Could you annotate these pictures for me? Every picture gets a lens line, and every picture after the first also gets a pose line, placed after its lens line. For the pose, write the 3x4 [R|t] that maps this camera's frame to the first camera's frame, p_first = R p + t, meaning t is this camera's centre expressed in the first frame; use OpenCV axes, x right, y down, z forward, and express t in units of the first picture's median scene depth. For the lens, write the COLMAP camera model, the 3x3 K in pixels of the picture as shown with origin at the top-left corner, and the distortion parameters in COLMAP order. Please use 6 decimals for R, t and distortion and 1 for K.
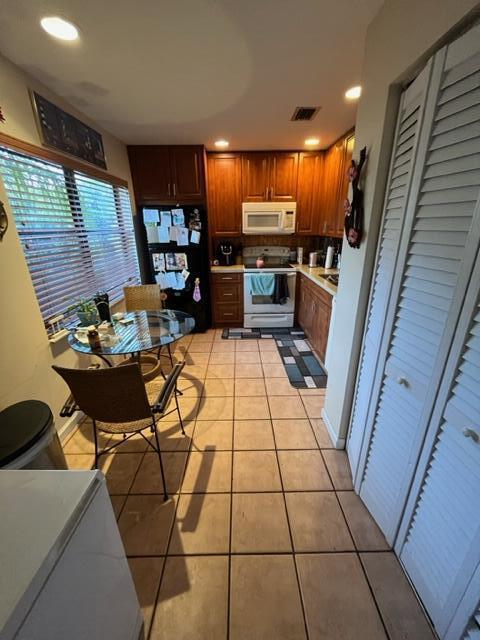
lens RADIAL K [[259.8, 0, 240.9], [0, 259.8, 320.6], [0, 0, 1]] dist [-0.001302, 0.000042]
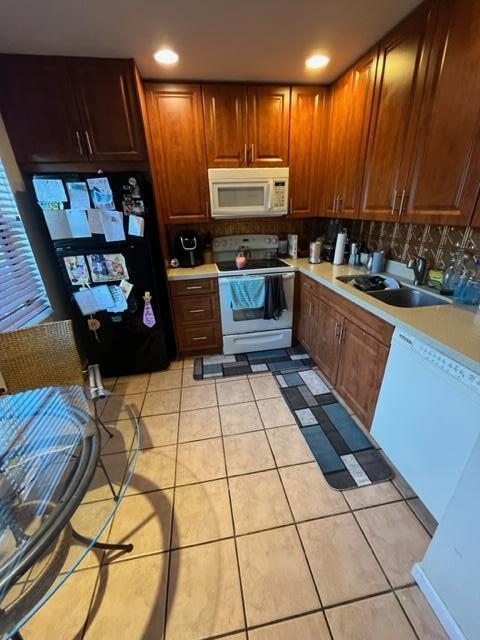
lens RADIAL K [[259.8, 0, 241.2], [0, 259.8, 319.3], [0, 0, 1]] dist [-0.001302, 0.000042]
pose [[0.987146, -0.083714, 0.136139, -0.033192], [0.075973, 0.995236, 0.061103, -0.120491], [-0.140606, -0.049975, 0.988804, 0.347101]]
